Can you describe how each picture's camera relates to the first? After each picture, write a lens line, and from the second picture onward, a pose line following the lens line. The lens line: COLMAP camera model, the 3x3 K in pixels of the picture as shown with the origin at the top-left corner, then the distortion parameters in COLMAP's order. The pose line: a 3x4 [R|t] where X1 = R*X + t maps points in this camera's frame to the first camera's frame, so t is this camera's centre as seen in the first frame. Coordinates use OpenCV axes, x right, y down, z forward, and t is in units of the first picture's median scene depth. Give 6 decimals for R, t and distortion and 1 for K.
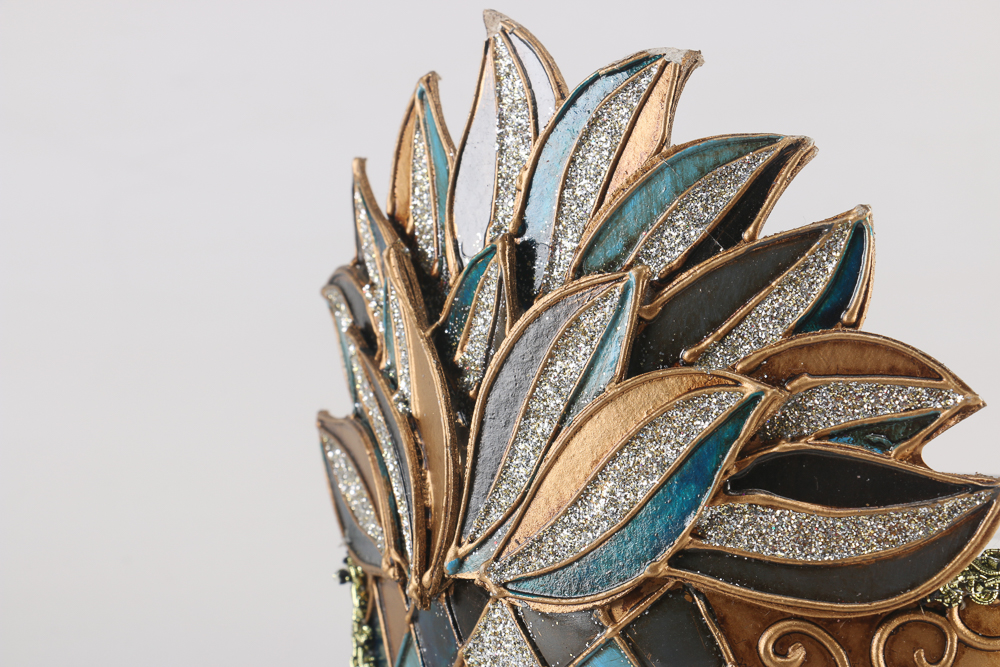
lens RADIAL K [[3171.4, 0, 497.6], [0, 3171.4, 333.7], [0, 0, 1]] dist [0.156116, 0.000000]
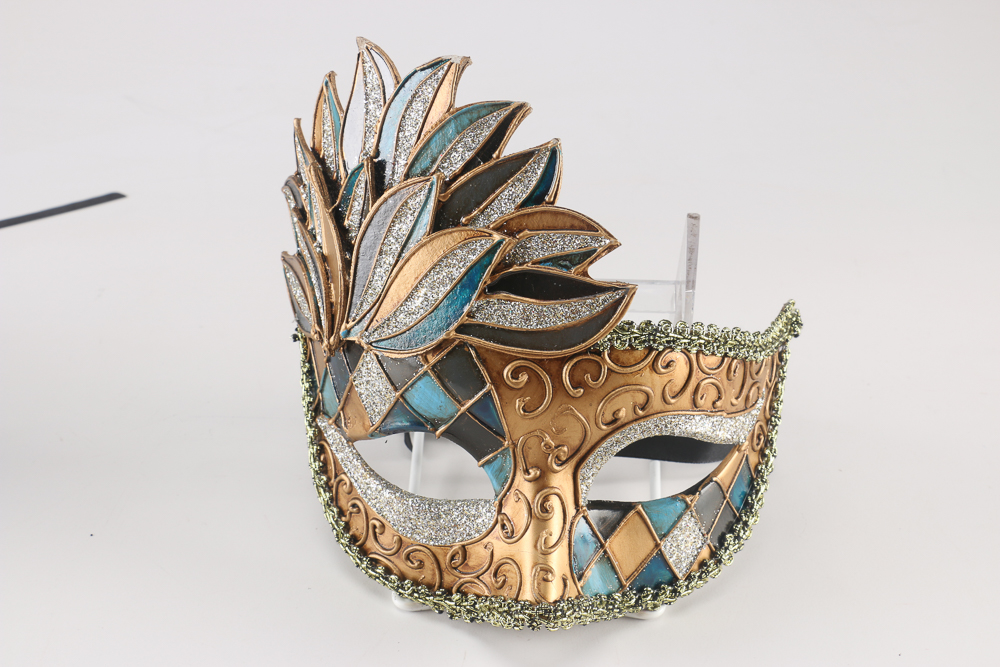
lens RADIAL K [[1406.7, 0, 500.3], [0, 1406.7, 341.4], [0, 0, 1]] dist [-0.043979, 0.000000]
pose [[0.998594, -0.018177, 0.049803, 0.037991], [0.013465, 0.995541, 0.093367, 0.000755], [-0.051278, -0.092565, 0.994385, 0.165222]]
